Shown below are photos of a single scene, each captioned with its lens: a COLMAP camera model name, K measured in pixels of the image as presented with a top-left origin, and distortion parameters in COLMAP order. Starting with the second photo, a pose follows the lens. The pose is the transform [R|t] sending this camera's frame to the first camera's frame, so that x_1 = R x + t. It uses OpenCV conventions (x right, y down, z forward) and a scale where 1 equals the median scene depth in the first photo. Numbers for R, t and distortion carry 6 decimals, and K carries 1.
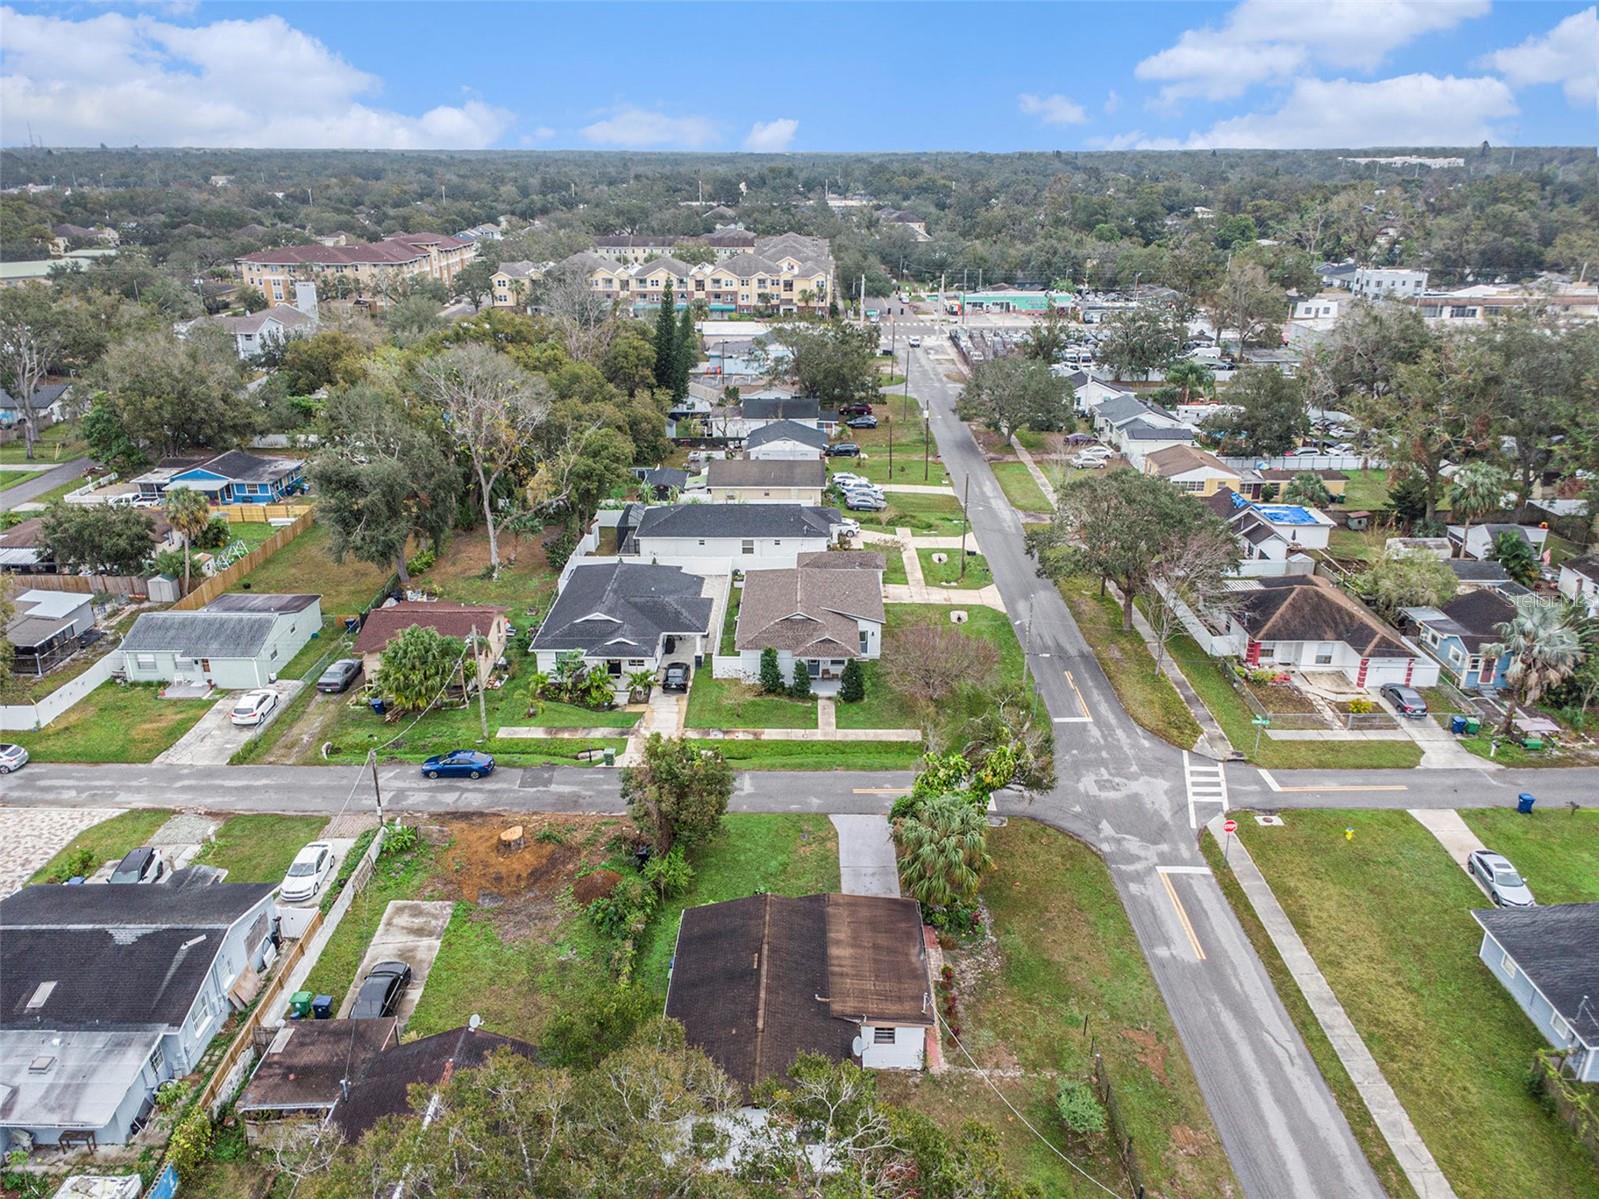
lens RADIAL K [[1172.6, 0, 795.8], [0, 1172.6, 578.2], [0, 0, 1]] dist [0.009806, -0.002153]
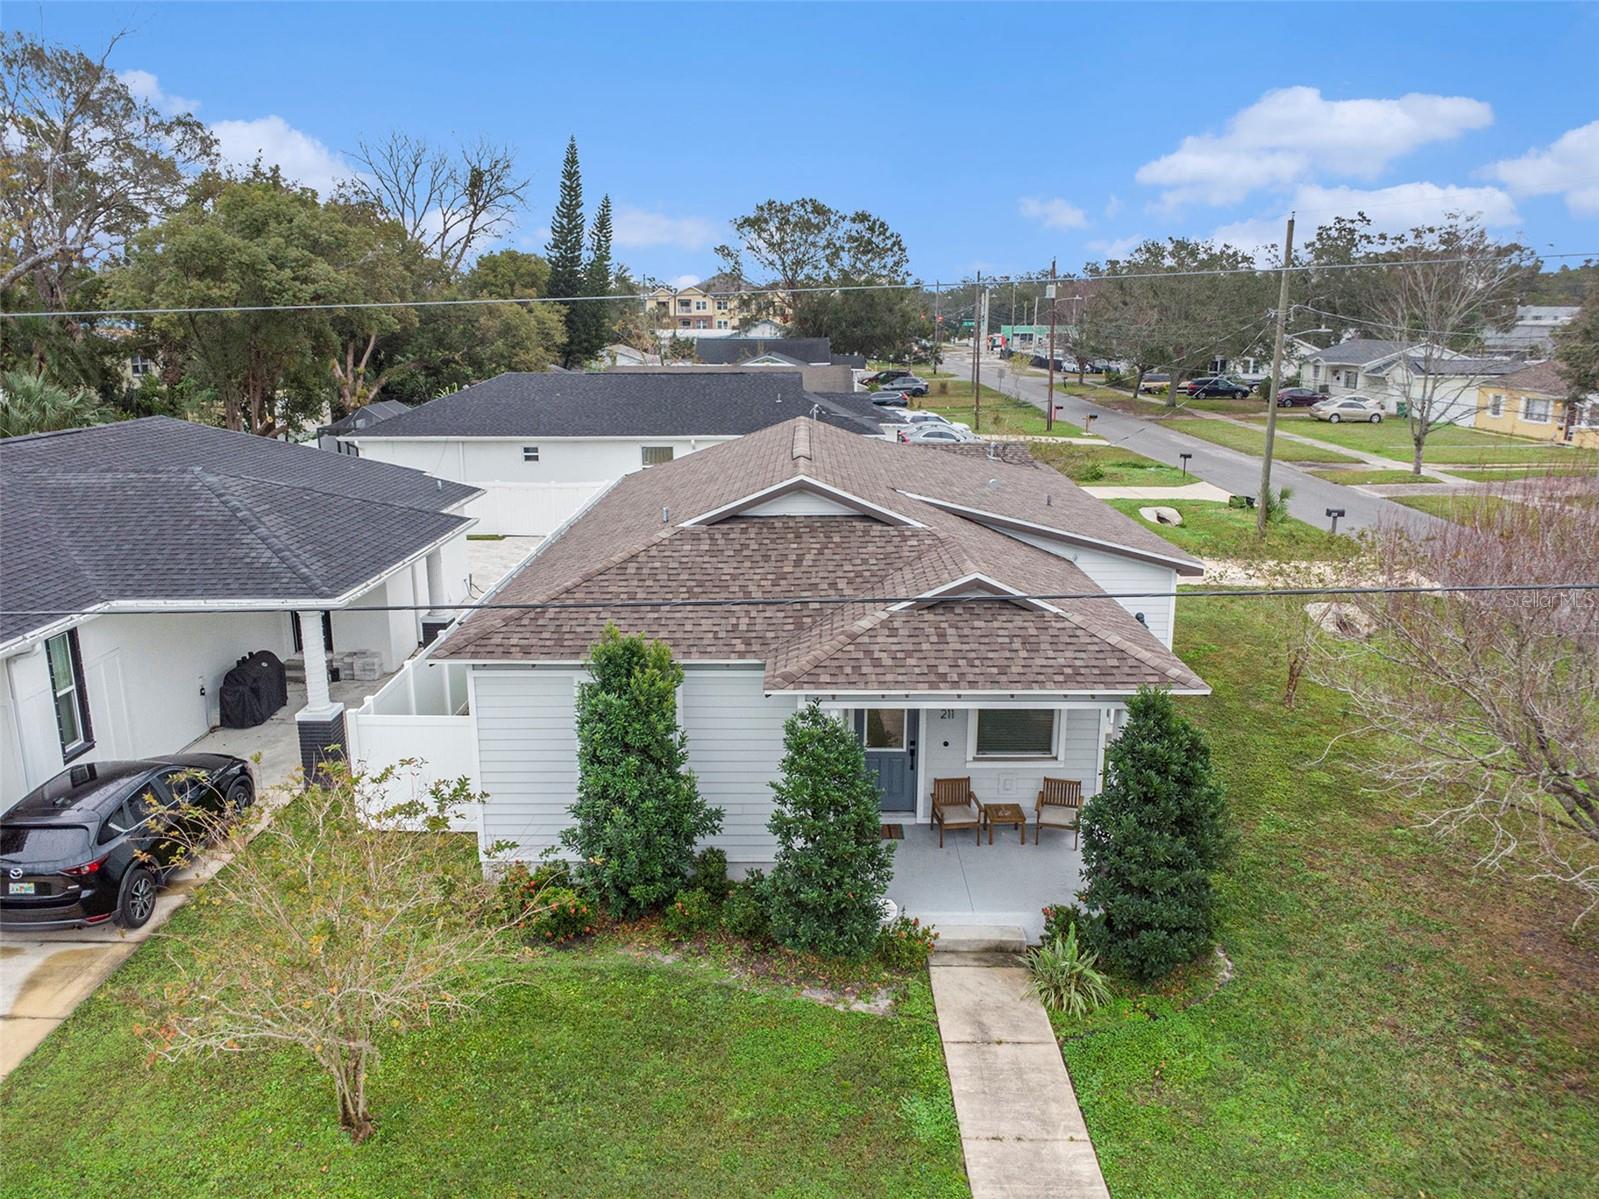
lens RADIAL K [[1172.6, 0, 795.8], [0, 1172.6, 578.2], [0, 0, 1]] dist [0.009806, -0.002153]
pose [[0.999985, -0.003513, 0.004161, 0.000098], [0.003937, 0.994264, -0.106883, 0.056380], [-0.003761, 0.106898, 0.994263, 0.690098]]
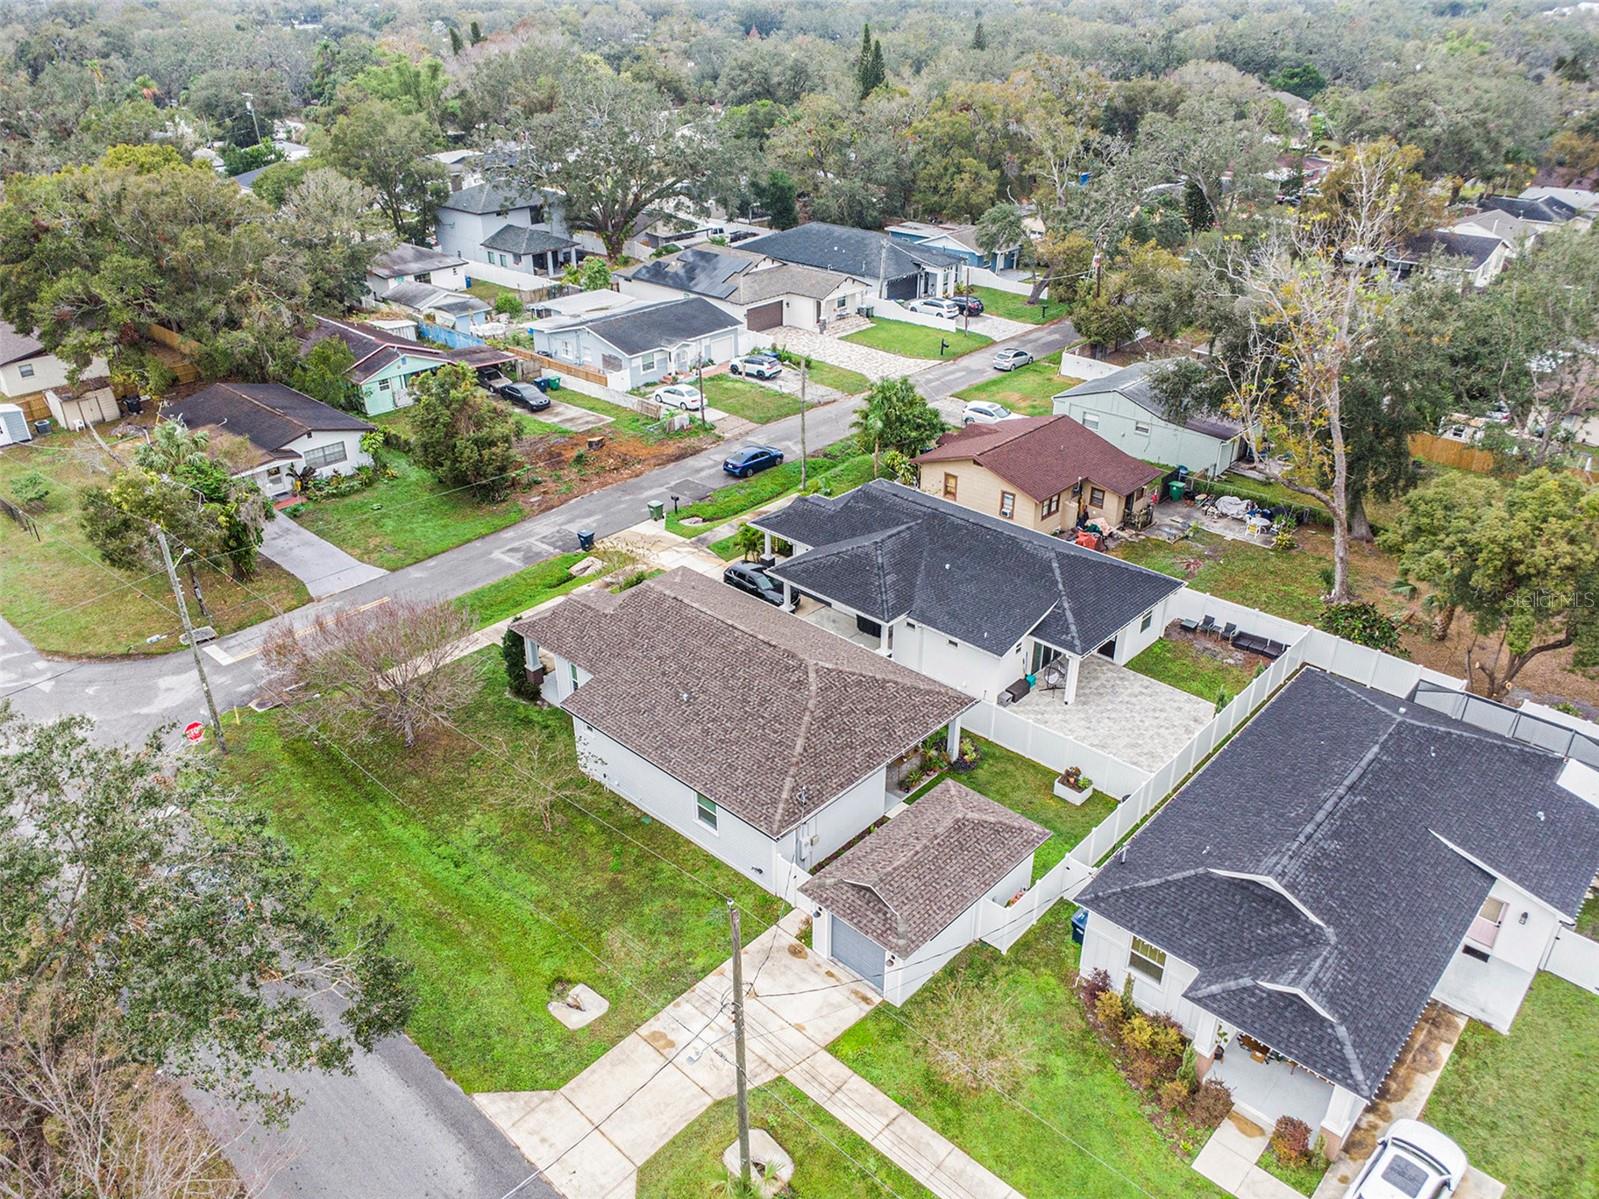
lens RADIAL K [[1172.6, 0, 795.8], [0, 1172.6, 578.2], [0, 0, 1]] dist [0.009806, -0.002153]
pose [[-0.674667, 0.338505, -0.655926, 0.271664], [-0.257558, 0.724825, 0.638978, -0.292233], [0.691729, 0.600036, -0.401831, 1.064332]]
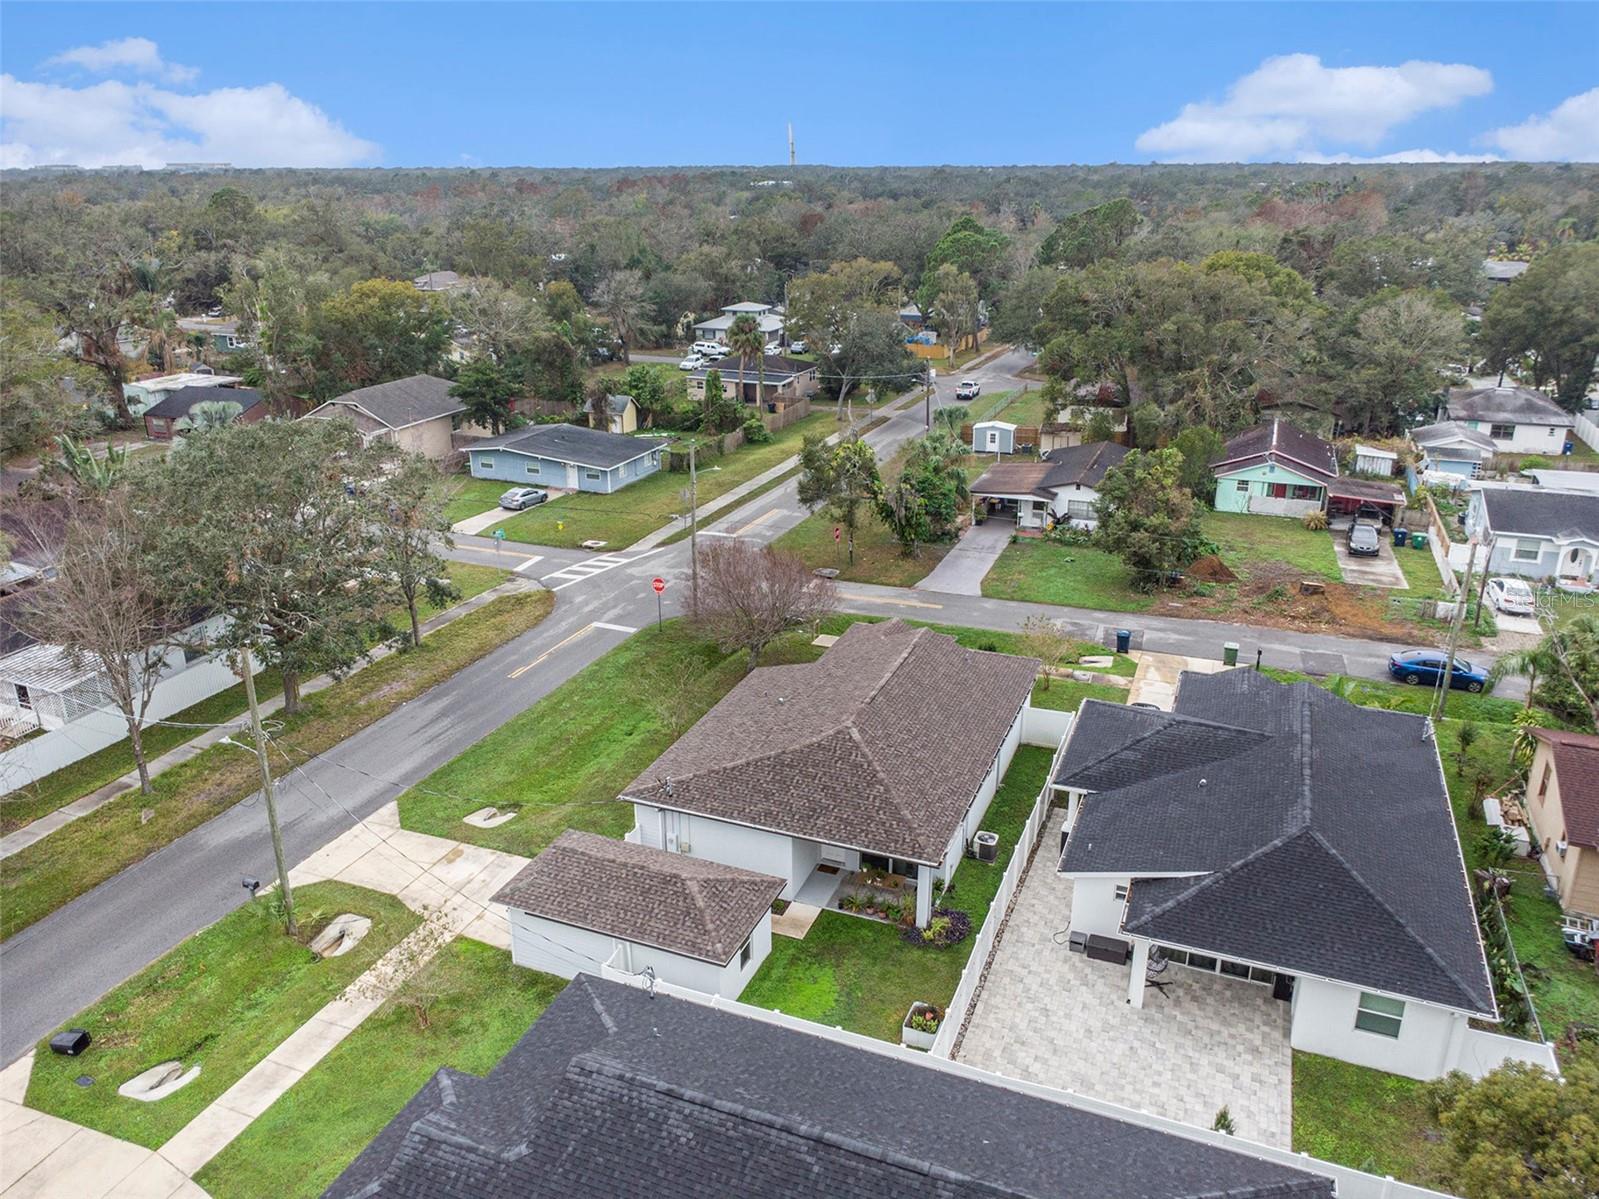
lens RADIAL K [[1172.6, 0, 795.8], [0, 1172.6, 578.2], [0, 0, 1]] dist [0.009806, -0.002153]
pose [[-0.930416, -0.118267, 0.346899, -0.104038], [0.131545, 0.775681, 0.617264, -0.281852], [-0.342085, 0.619945, -0.706149, 1.165179]]
